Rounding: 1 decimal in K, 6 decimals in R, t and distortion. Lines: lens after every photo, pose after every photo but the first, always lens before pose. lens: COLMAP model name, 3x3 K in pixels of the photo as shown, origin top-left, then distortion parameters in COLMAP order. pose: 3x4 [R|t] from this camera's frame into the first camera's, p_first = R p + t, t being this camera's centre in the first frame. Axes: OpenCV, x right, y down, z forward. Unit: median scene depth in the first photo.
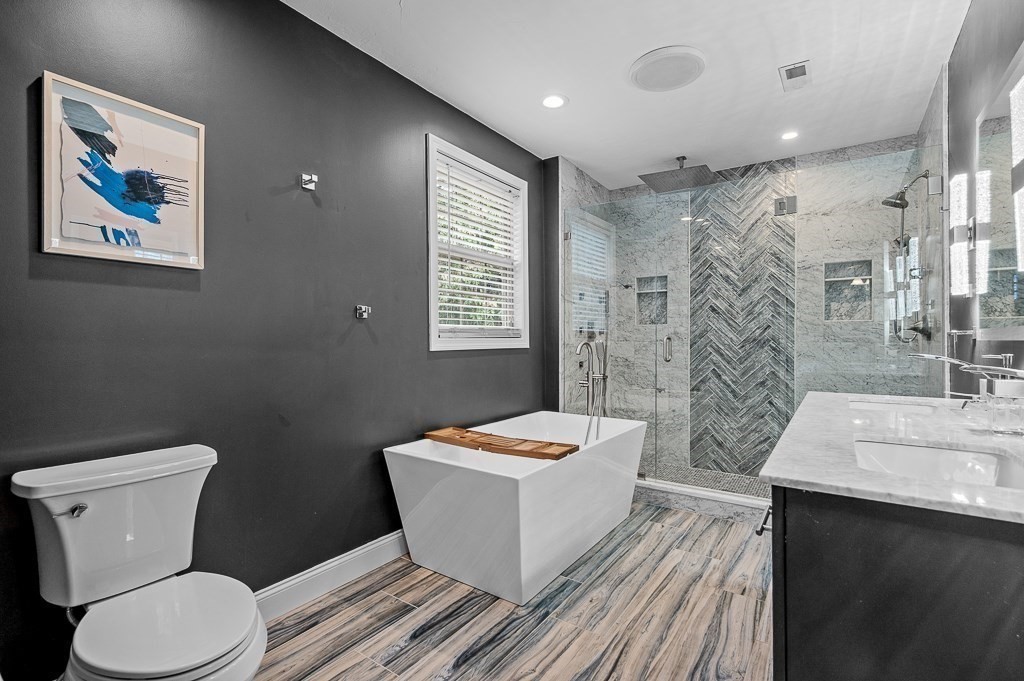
lens RADIAL K [[480.5, 0, 513.0], [0, 480.5, 335.0], [0, 0, 1]] dist [0.004552, 0.000314]
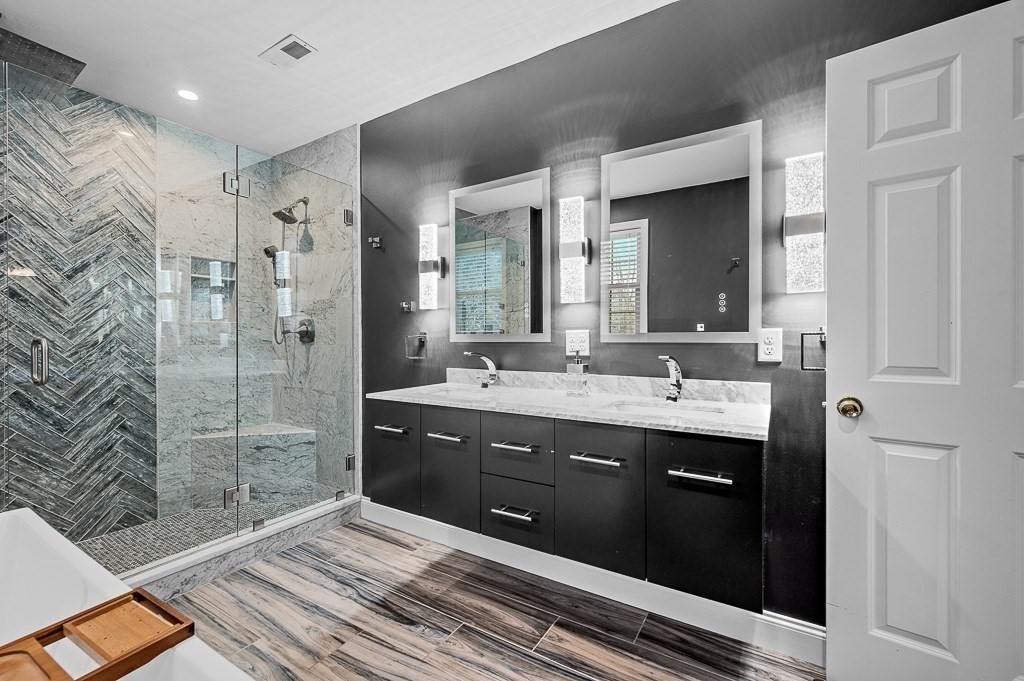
lens RADIAL K [[431.9, 0, 514.9], [0, 431.9, 337.8], [0, 0, 1]] dist [0.001212, 0.000162]
pose [[-0.061250, 0.001858, 0.998121, -0.169077], [-0.004325, 0.999988, -0.002127, 0.000600], [-0.998113, -0.004447, -0.061242, 0.415948]]
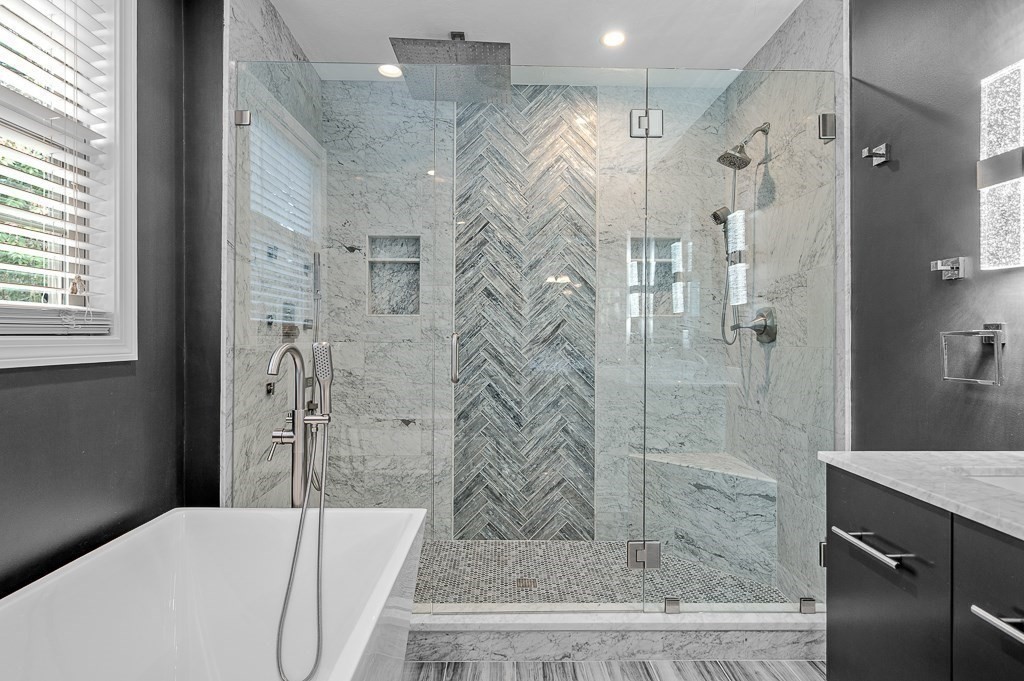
lens RADIAL K [[513.2, 0, 511.0], [0, 513.2, 334.0], [0, 0, 1]] dist [-0.000439, -0.000727]
pose [[0.813082, 0.007781, 0.582098, 0.034688], [-0.009845, 0.999951, 0.000385, 0.001350], [-0.582066, -0.006043, 0.813119, 0.424328]]
